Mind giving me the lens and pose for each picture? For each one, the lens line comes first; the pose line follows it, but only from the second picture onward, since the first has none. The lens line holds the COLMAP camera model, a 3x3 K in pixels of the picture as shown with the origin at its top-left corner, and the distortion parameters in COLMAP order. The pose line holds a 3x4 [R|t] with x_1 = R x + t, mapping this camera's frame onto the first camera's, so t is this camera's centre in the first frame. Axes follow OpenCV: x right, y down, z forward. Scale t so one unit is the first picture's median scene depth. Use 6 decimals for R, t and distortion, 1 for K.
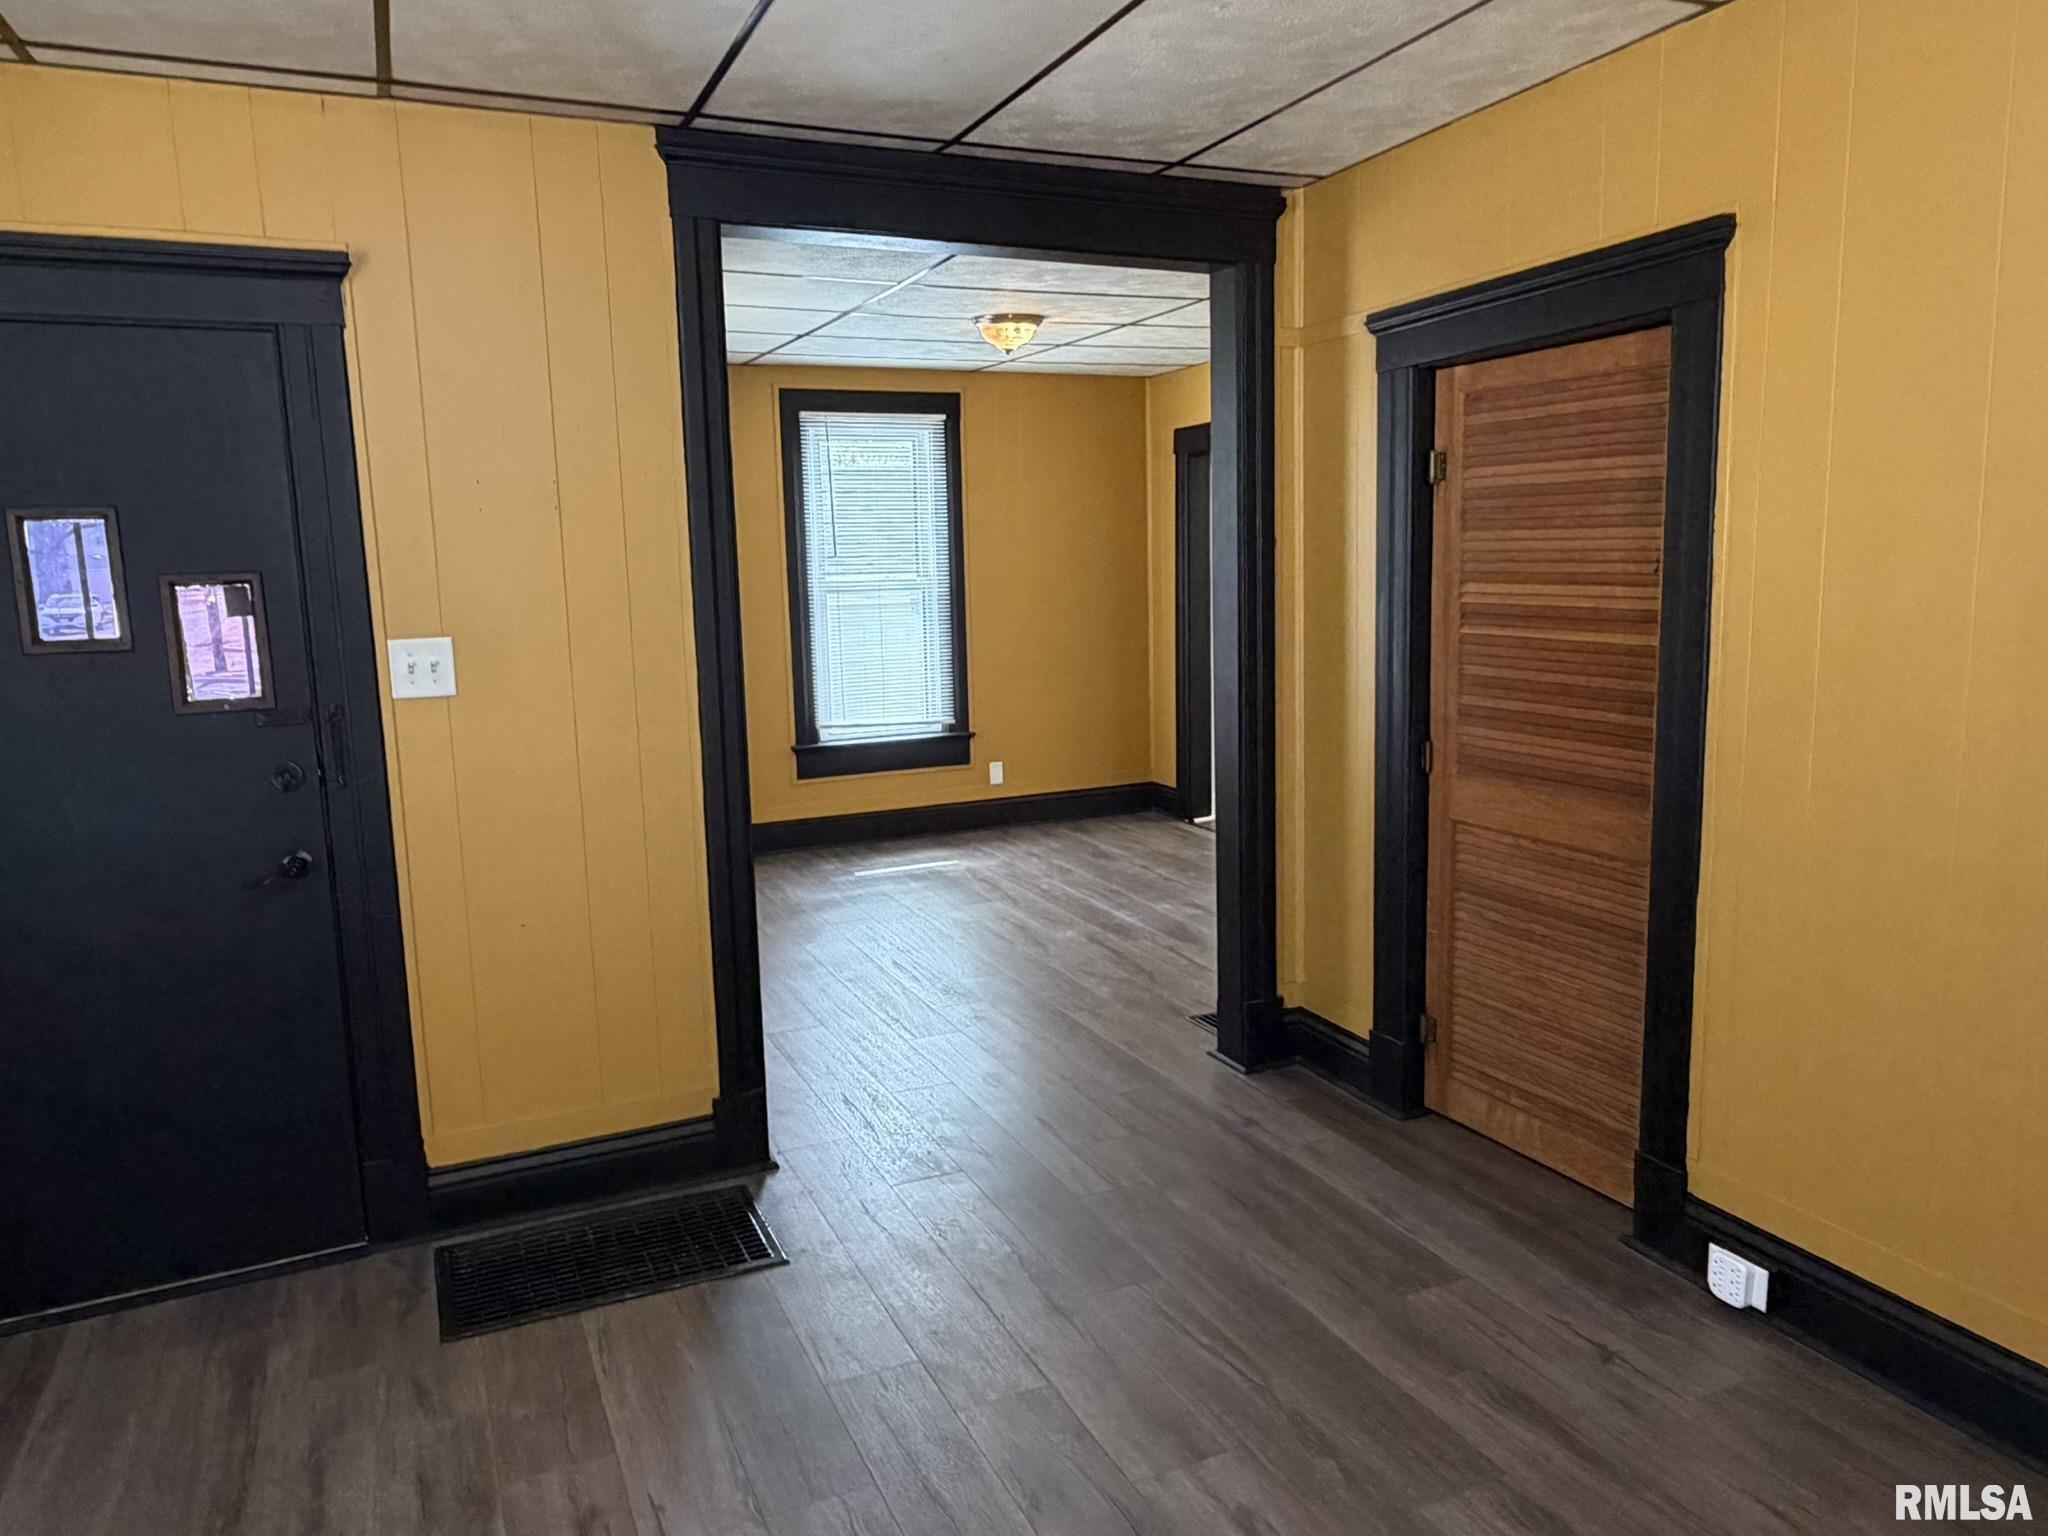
lens RADIAL K [[1392.6, 0, 1019.7], [0, 1392.6, 776.9], [0, 0, 1]] dist [0.002718, -0.011298]
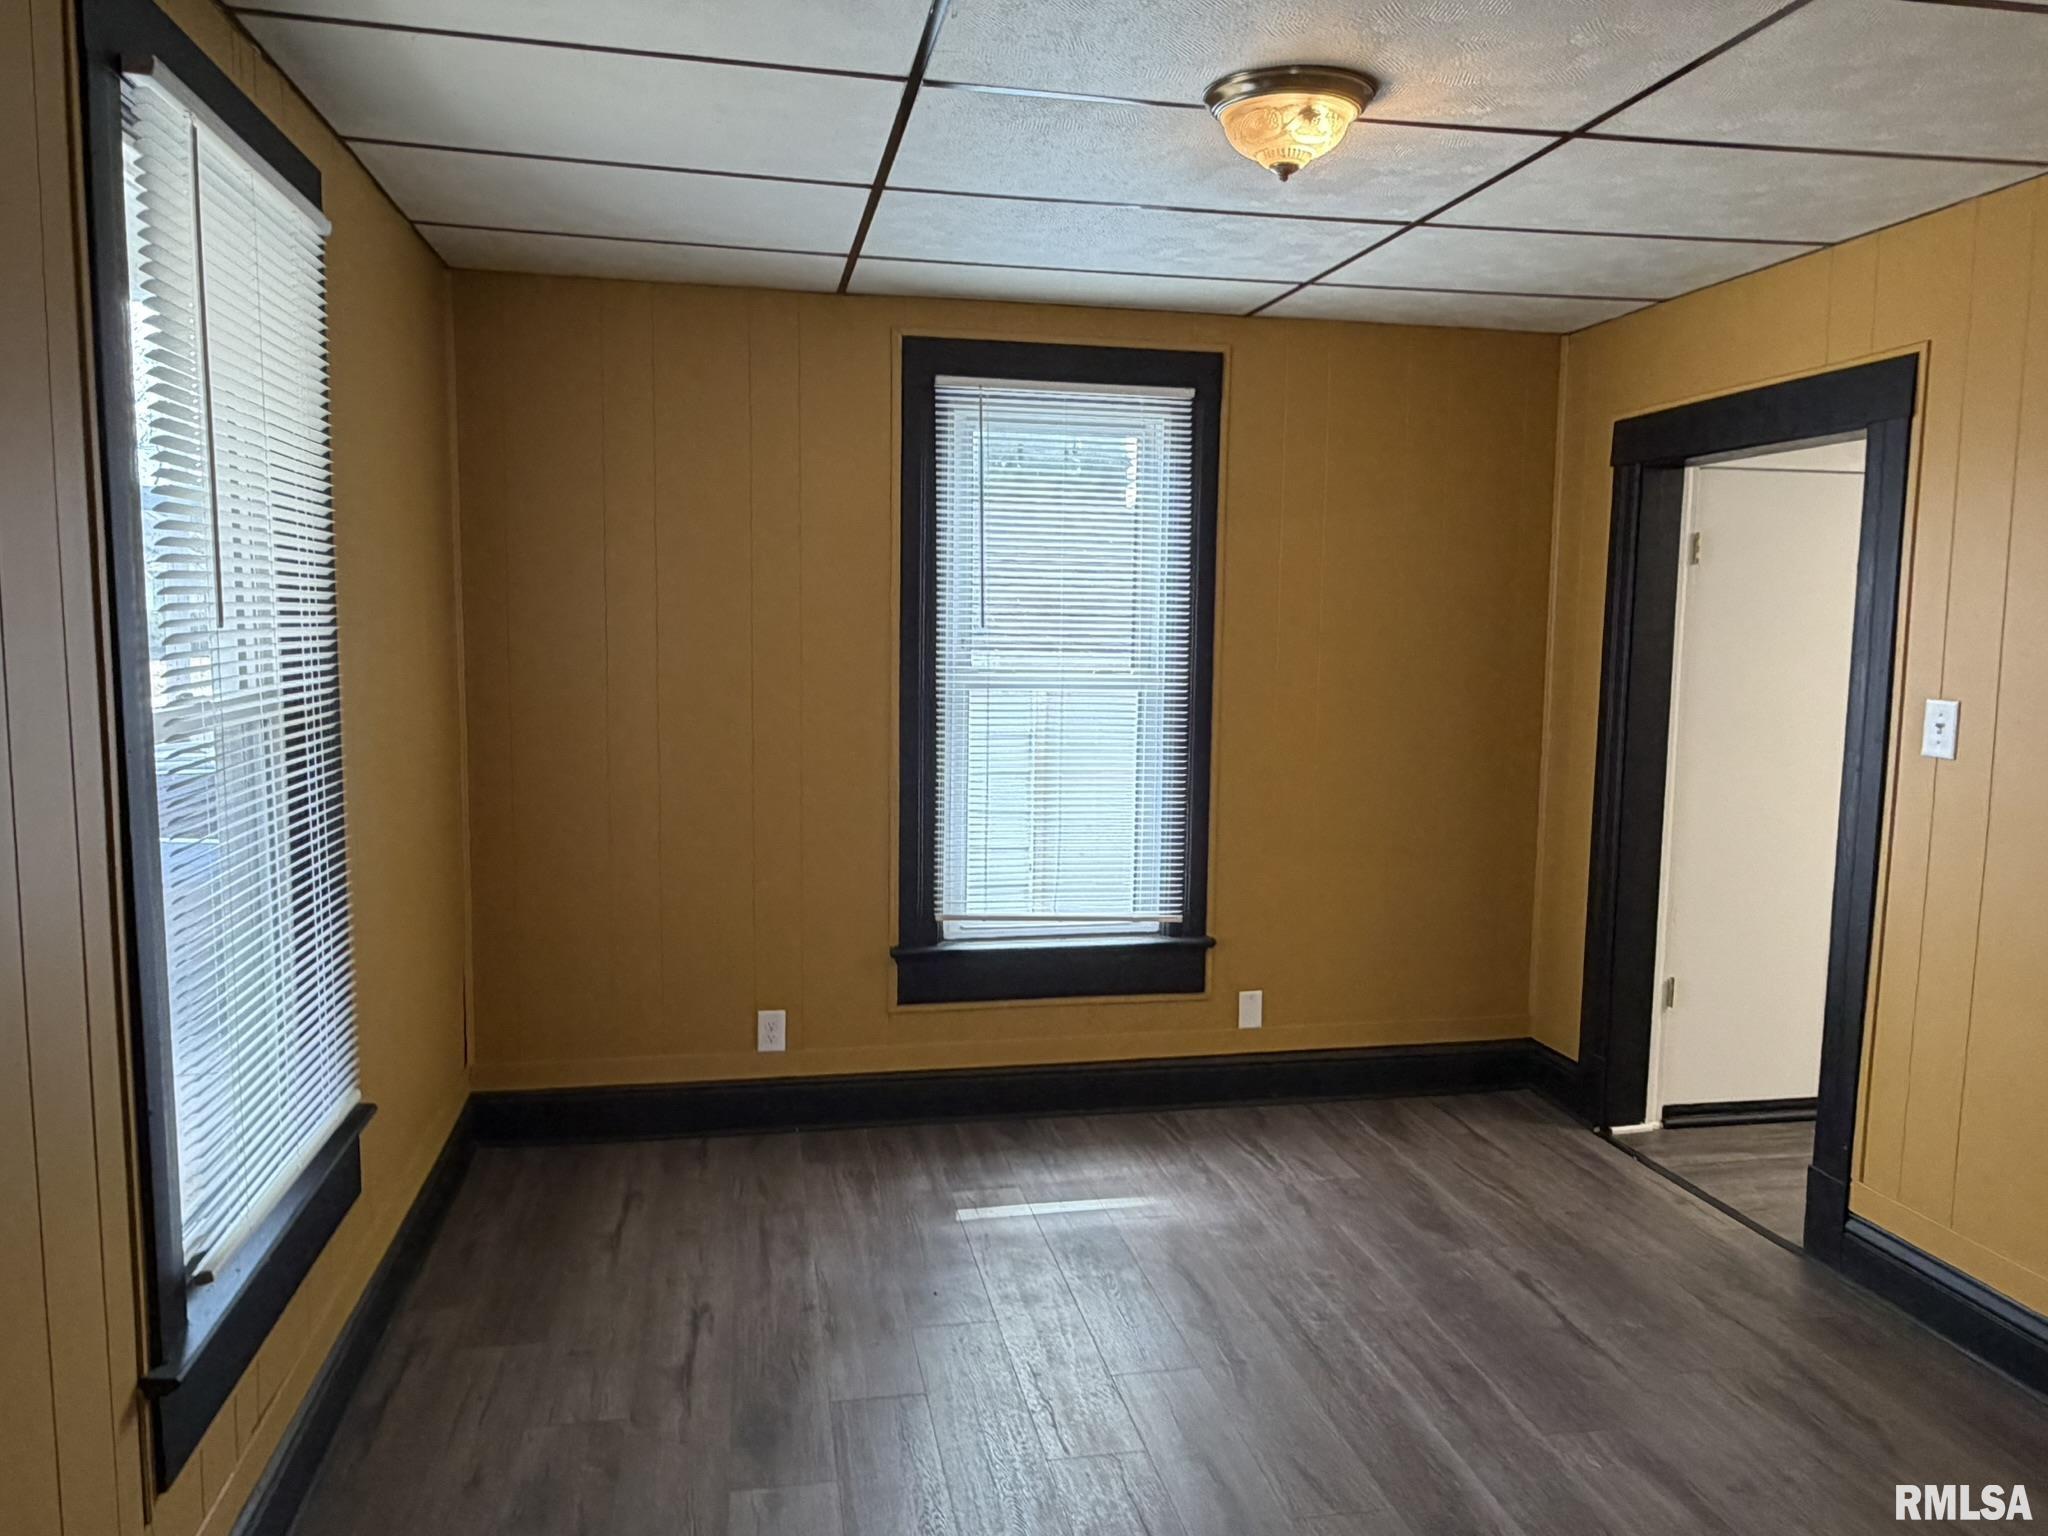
lens RADIAL K [[1392.6, 0, 1021.0], [0, 1392.6, 770.4], [0, 0, 1]] dist [0.002718, -0.011298]
pose [[0.972558, 0.061060, -0.224507, 0.014842], [-0.071468, 0.996699, -0.038518, -0.076349], [0.221414, 0.053506, 0.973711, 0.433975]]
